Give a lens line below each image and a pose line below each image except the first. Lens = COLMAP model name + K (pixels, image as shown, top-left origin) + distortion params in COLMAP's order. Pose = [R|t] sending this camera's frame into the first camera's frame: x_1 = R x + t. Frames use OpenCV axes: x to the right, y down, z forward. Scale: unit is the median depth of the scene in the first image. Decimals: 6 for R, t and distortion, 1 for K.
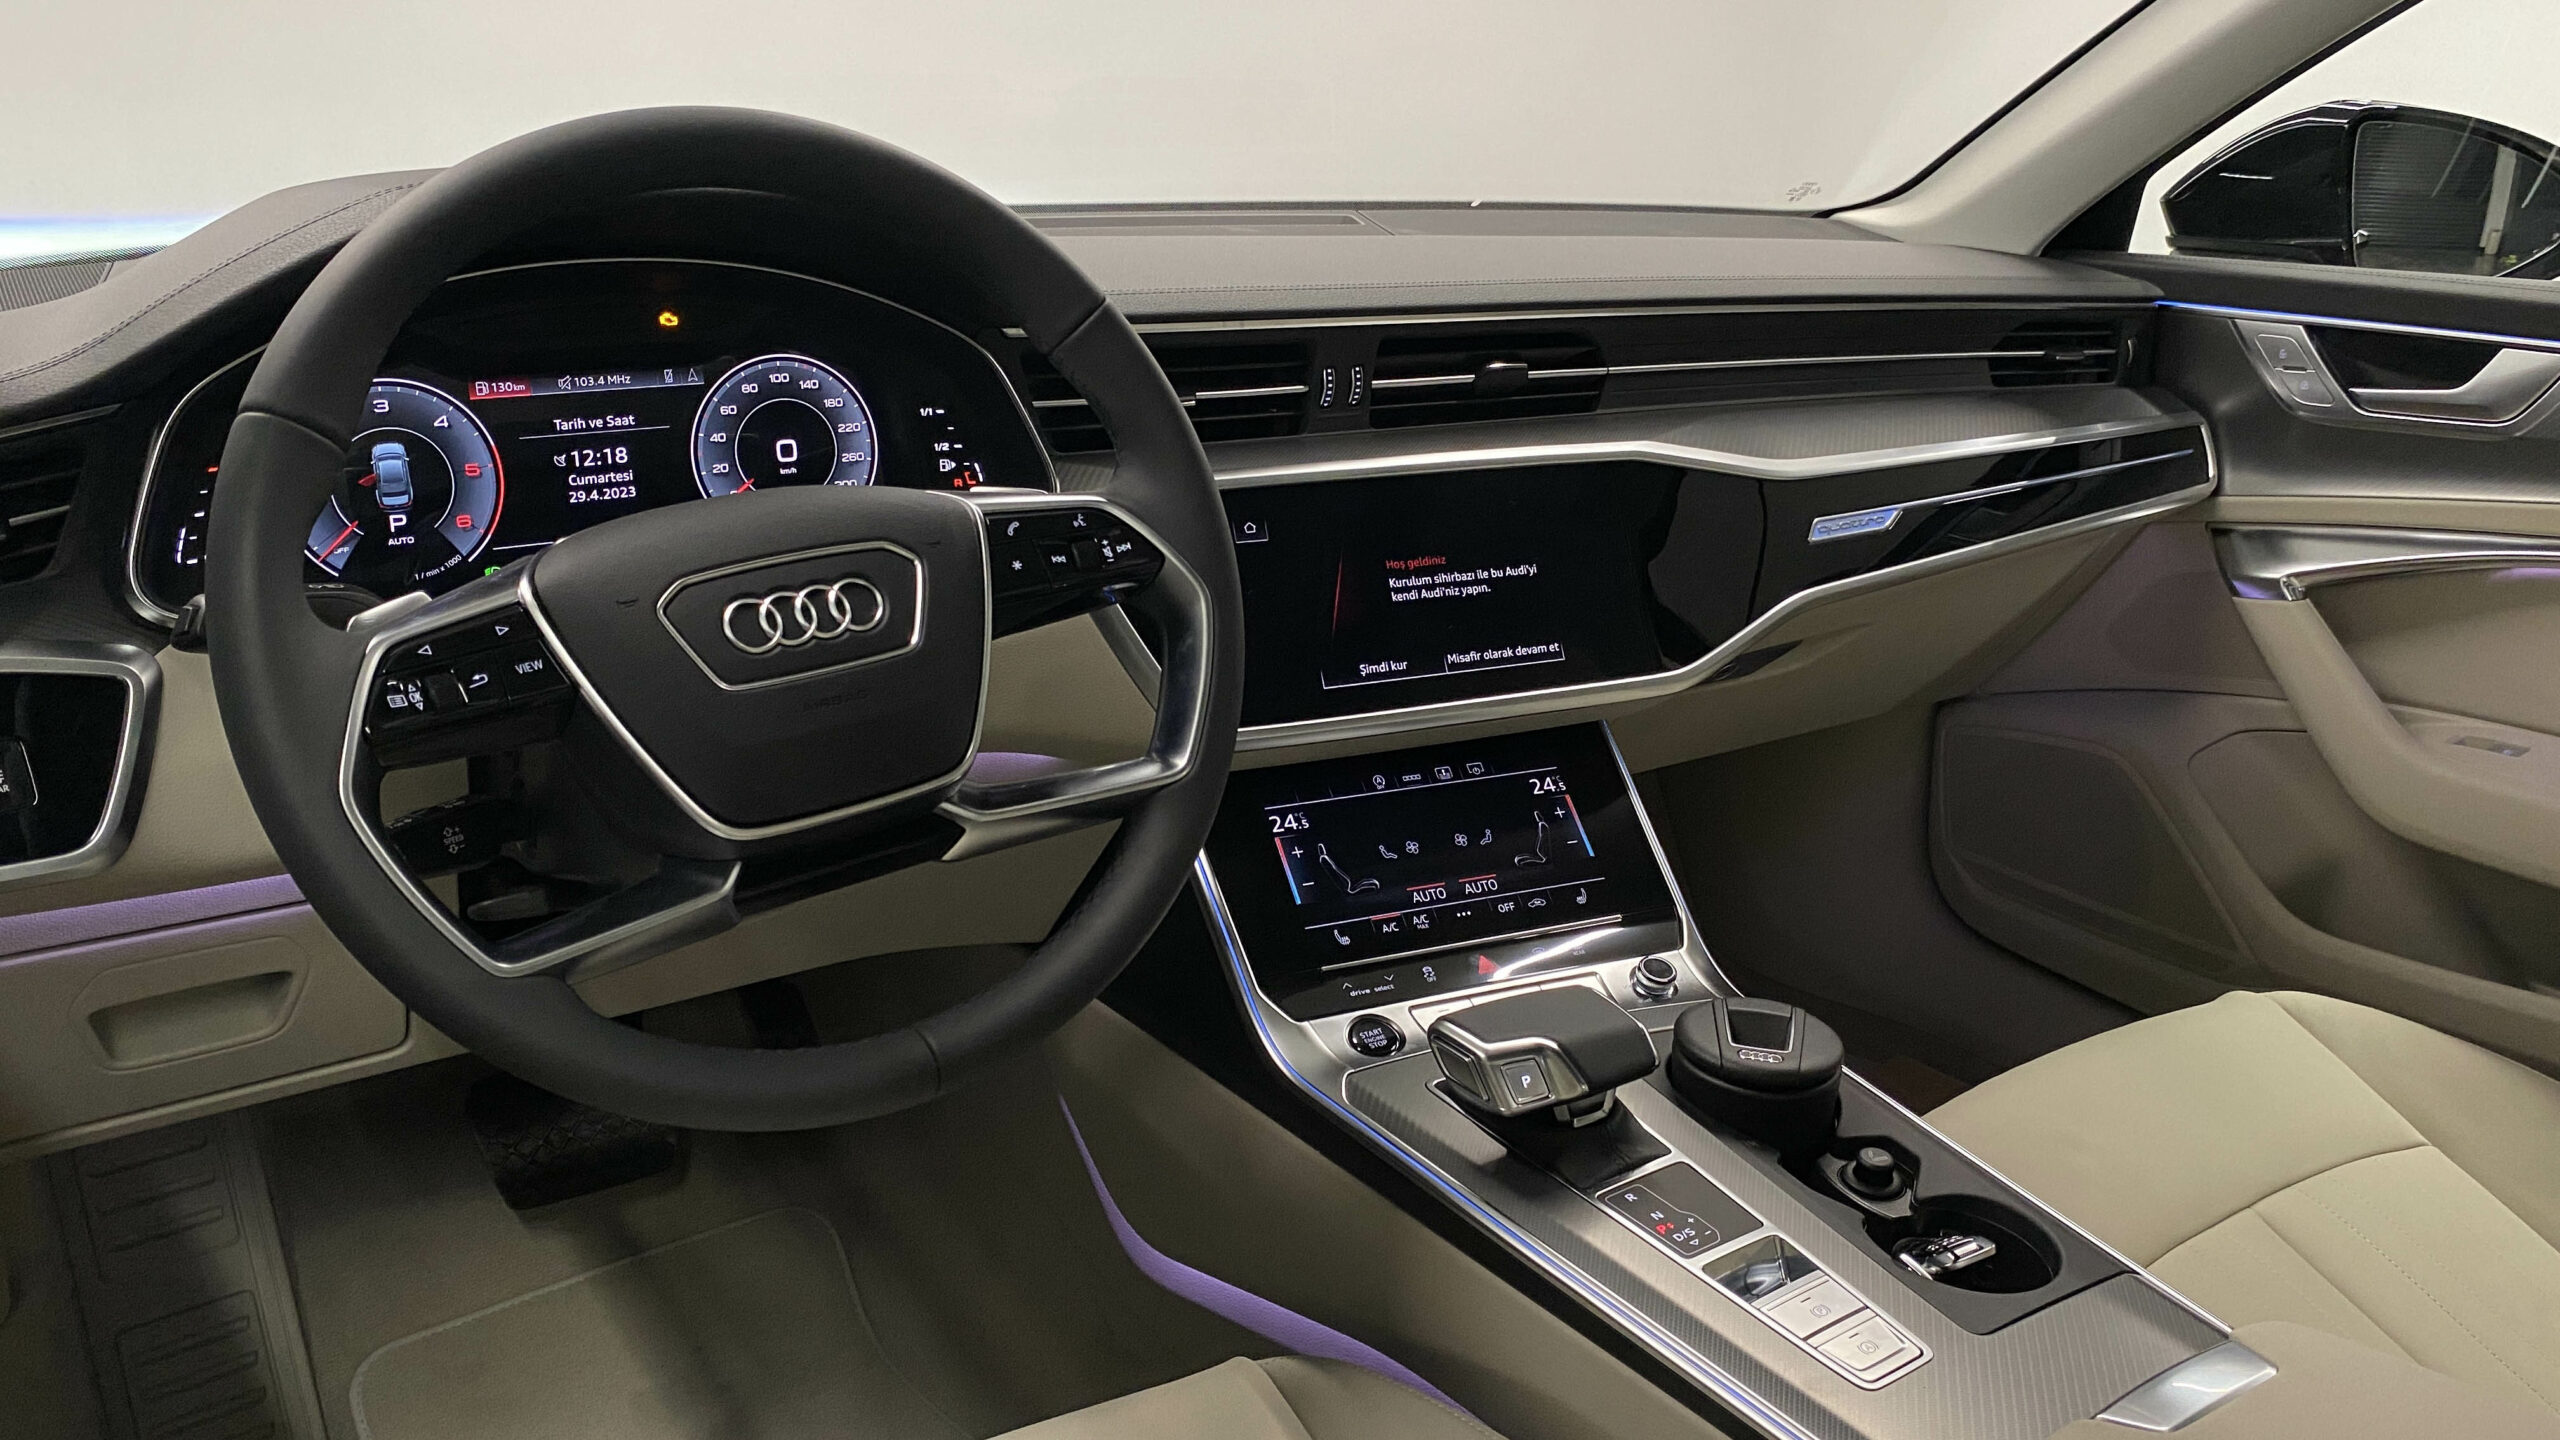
lens RADIAL K [[1859.7, 0, 1271.9], [0, 1859.7, 494.6], [0, 0, 1]] dist [0.011300, 0.001368]
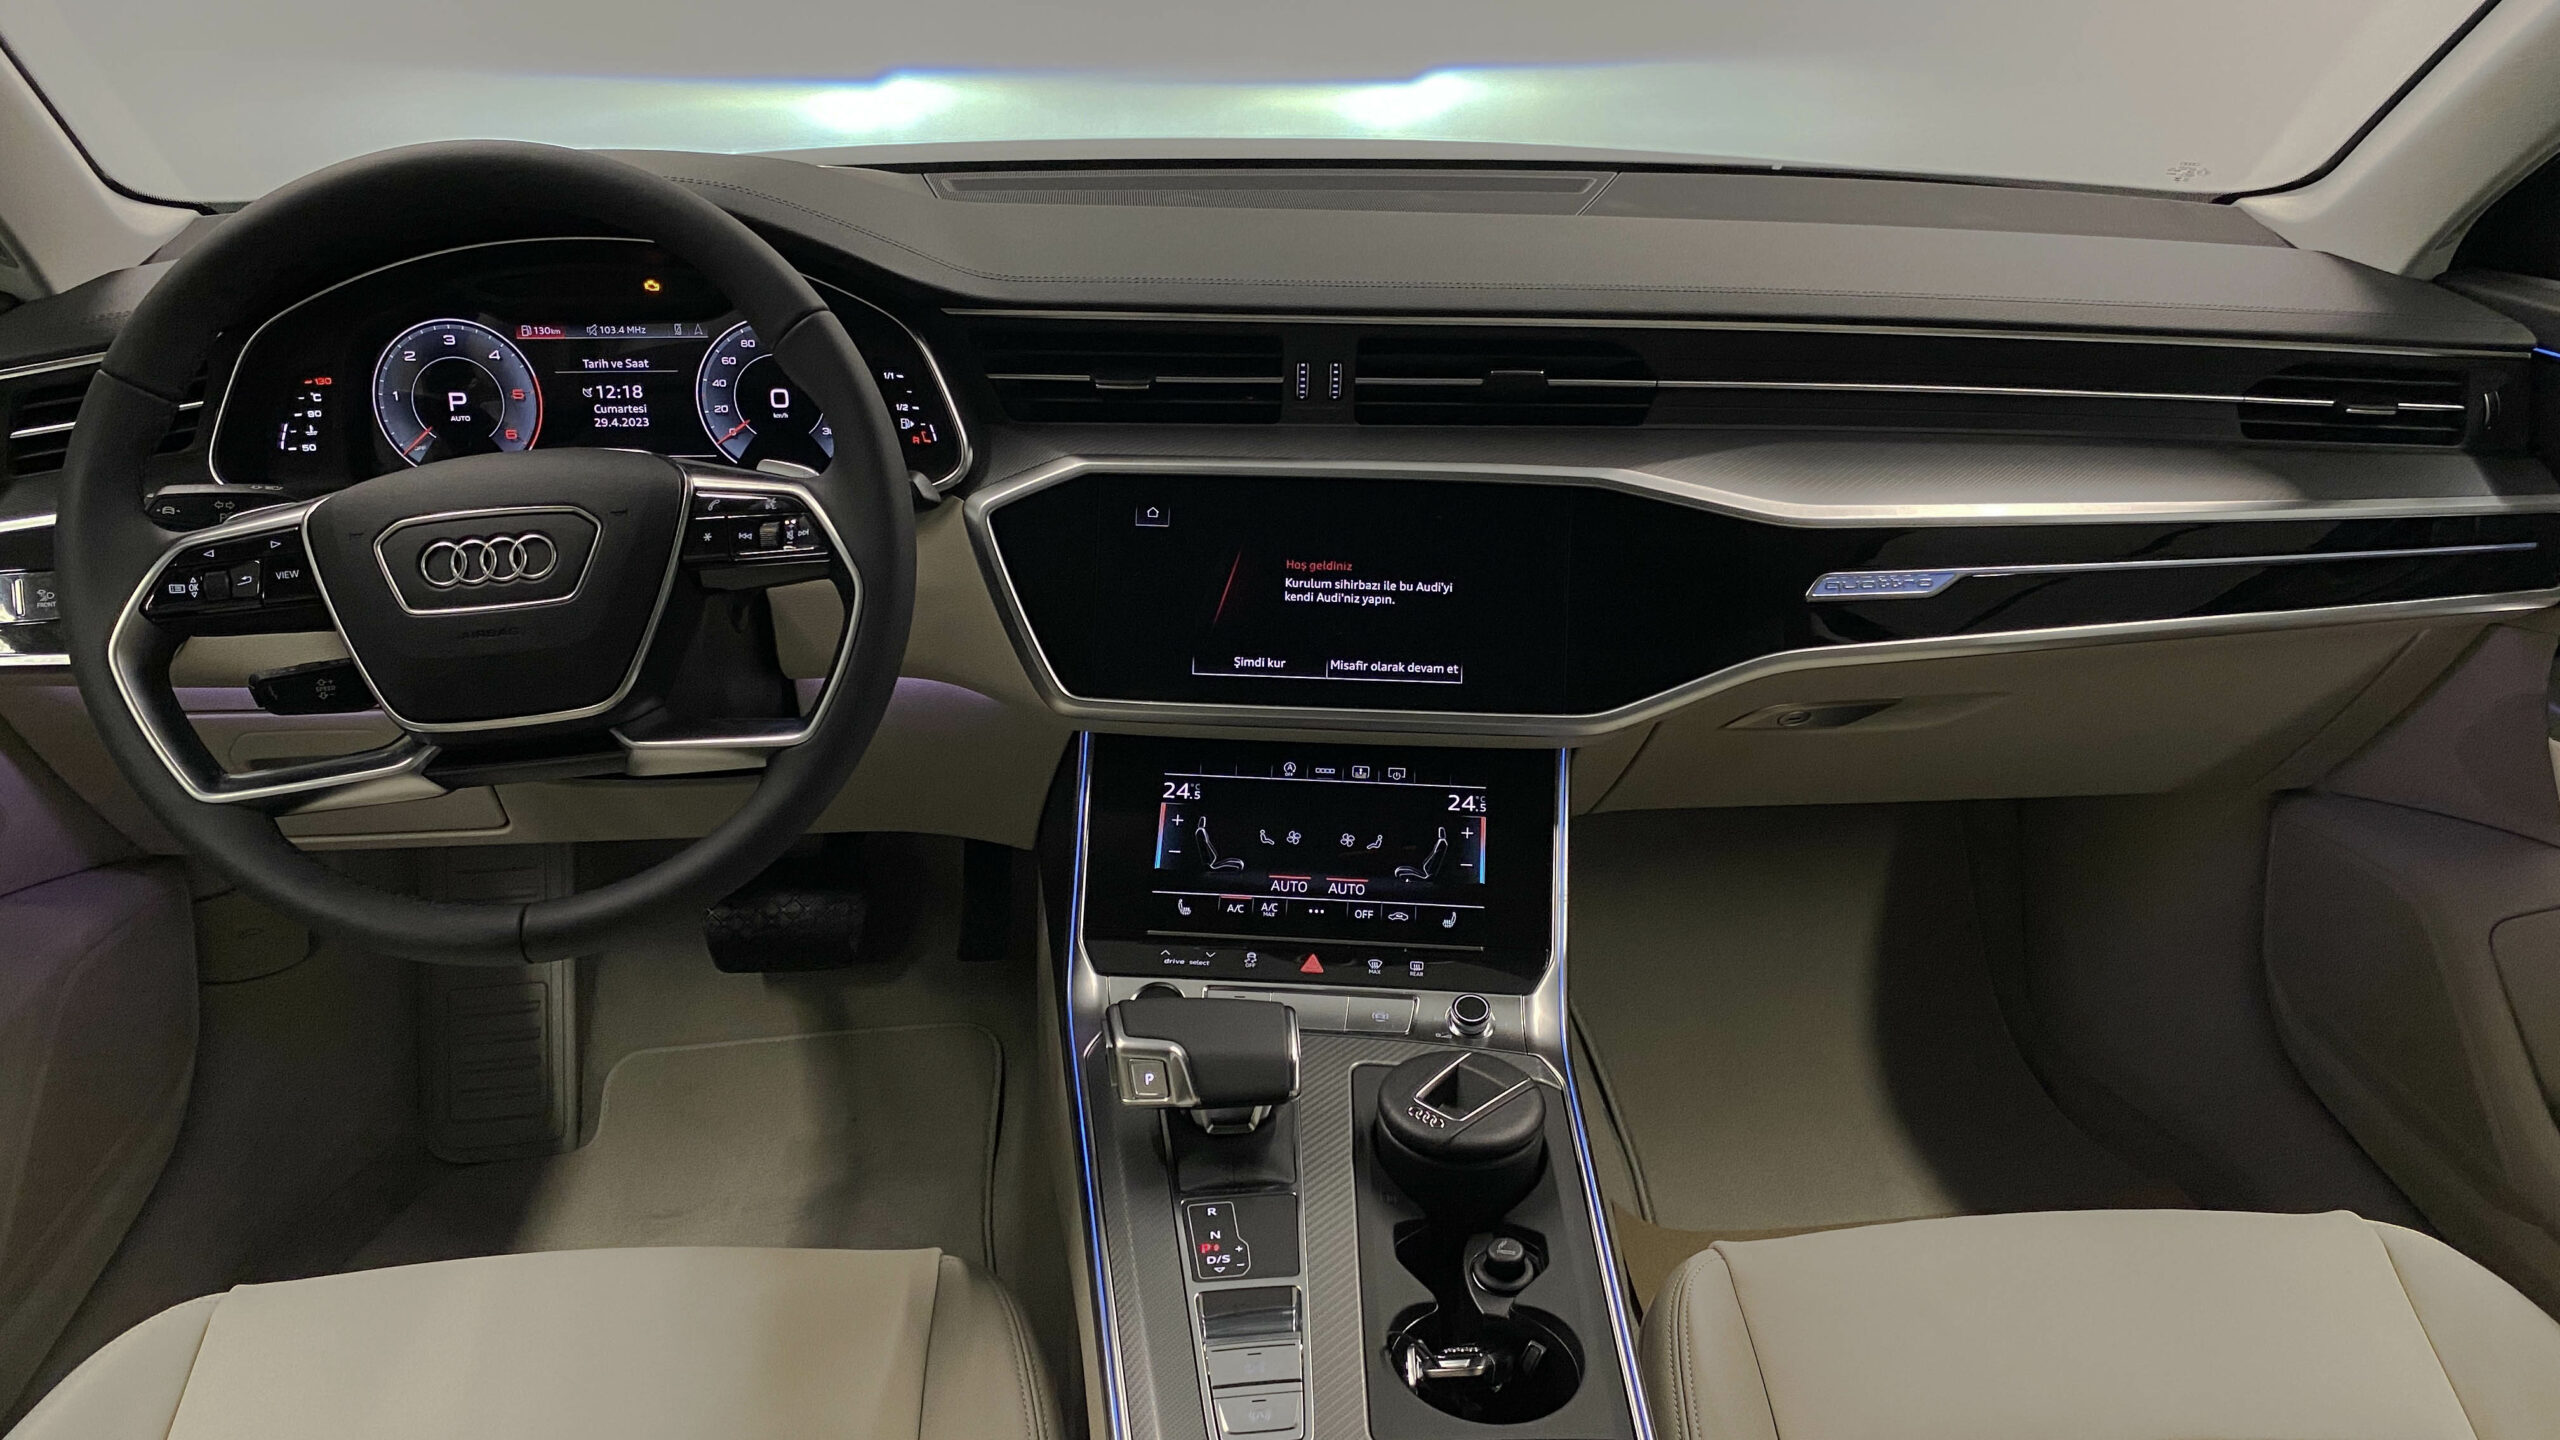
lens RADIAL K [[1859.7, 0, 1271.9], [0, 1859.7, 494.6], [0, 0, 1]] dist [0.011300, 0.001368]
pose [[0.892496, 0.125966, -0.433109, 0.496853], [-0.093764, 0.991050, 0.095021, -0.097479], [0.441201, -0.044196, 0.896319, 0.080276]]
